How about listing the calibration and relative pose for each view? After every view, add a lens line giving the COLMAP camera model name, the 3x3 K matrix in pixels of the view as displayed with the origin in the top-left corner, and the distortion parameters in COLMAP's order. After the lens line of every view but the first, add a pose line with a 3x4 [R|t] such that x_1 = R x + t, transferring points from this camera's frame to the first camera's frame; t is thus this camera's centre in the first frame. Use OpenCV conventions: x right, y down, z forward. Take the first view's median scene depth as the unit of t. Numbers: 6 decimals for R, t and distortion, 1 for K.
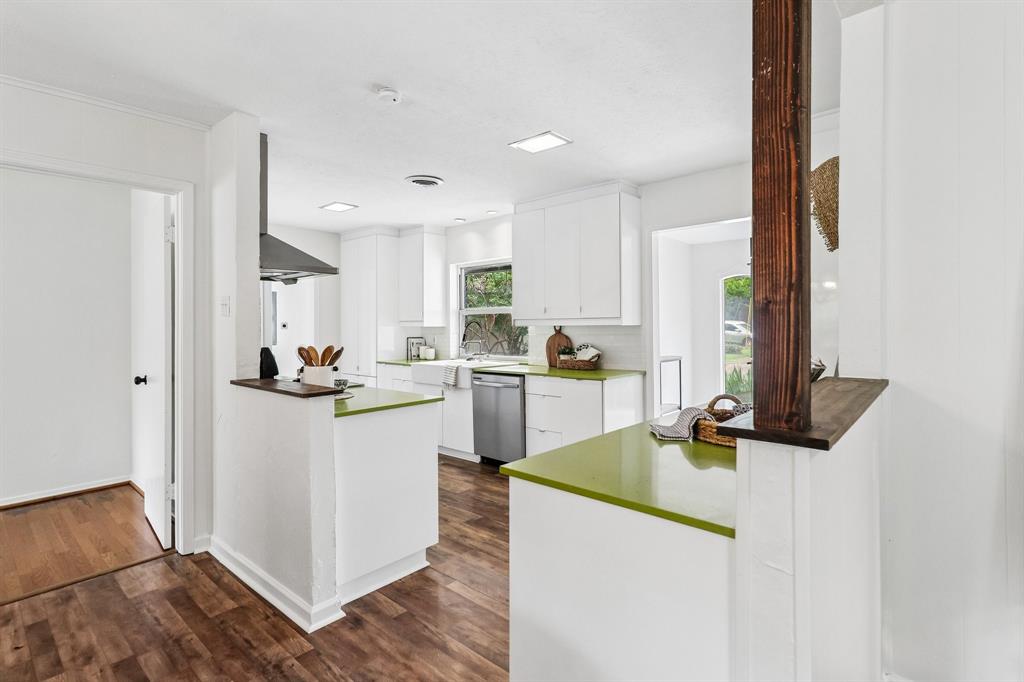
lens RADIAL K [[501.6, 0, 508.2], [0, 501.6, 321.8], [0, 0, 1]] dist [0.001062, 0.000089]
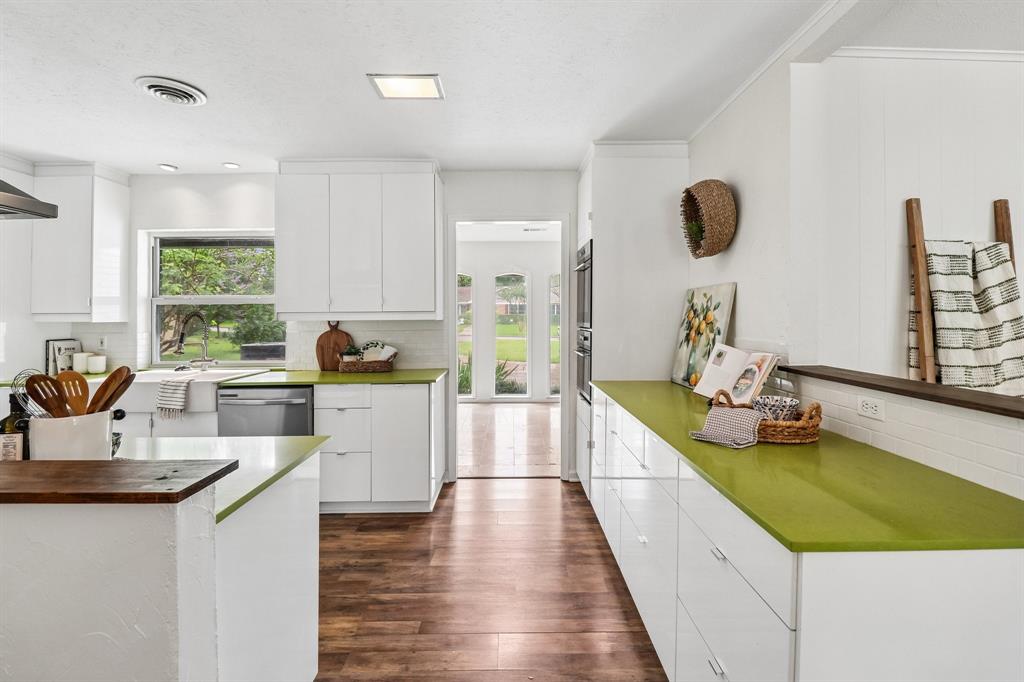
lens RADIAL K [[467.3, 0, 513.3], [0, 467.3, 313.0], [0, 0, 1]] dist [0.001338, -0.018934]
pose [[0.731969, 0.007942, 0.681292, -0.215848], [-0.004254, 0.999966, -0.007085, -0.000224], [-0.681325, 0.002288, 0.731977, 0.252404]]
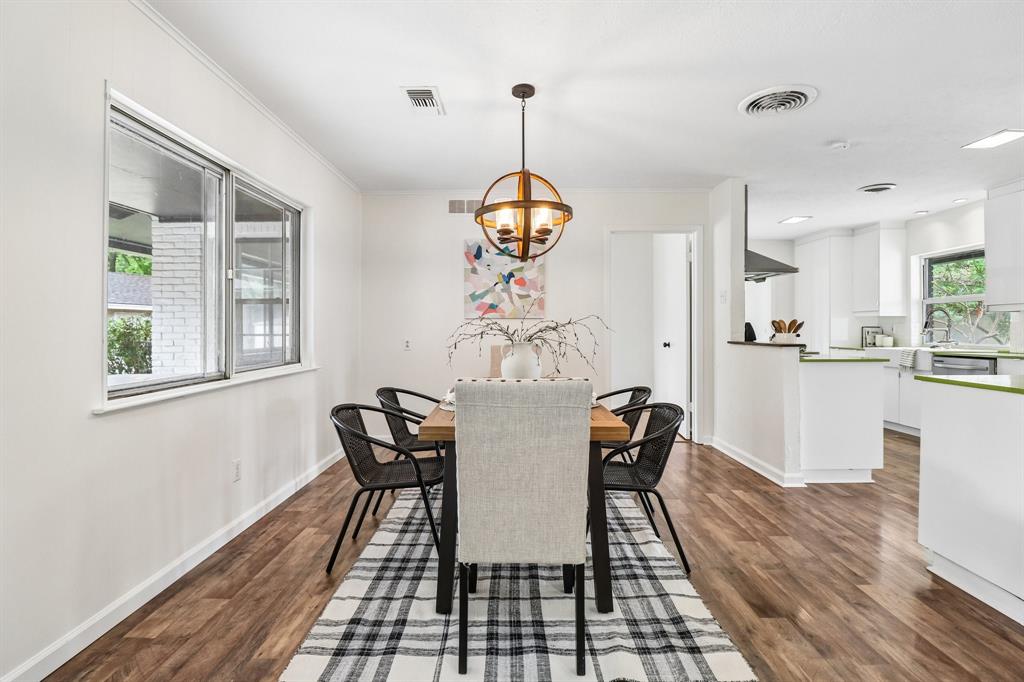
lens RADIAL K [[472.4, 0, 509.0], [0, 472.4, 323.2], [0, 0, 1]] dist [0.003106, -0.015404]
pose [[0.657729, -0.000172, -0.753255, 0.086518], [-0.002493, 0.999994, -0.002405, 0.036888], [0.753251, 0.003460, 0.657724, -0.335499]]
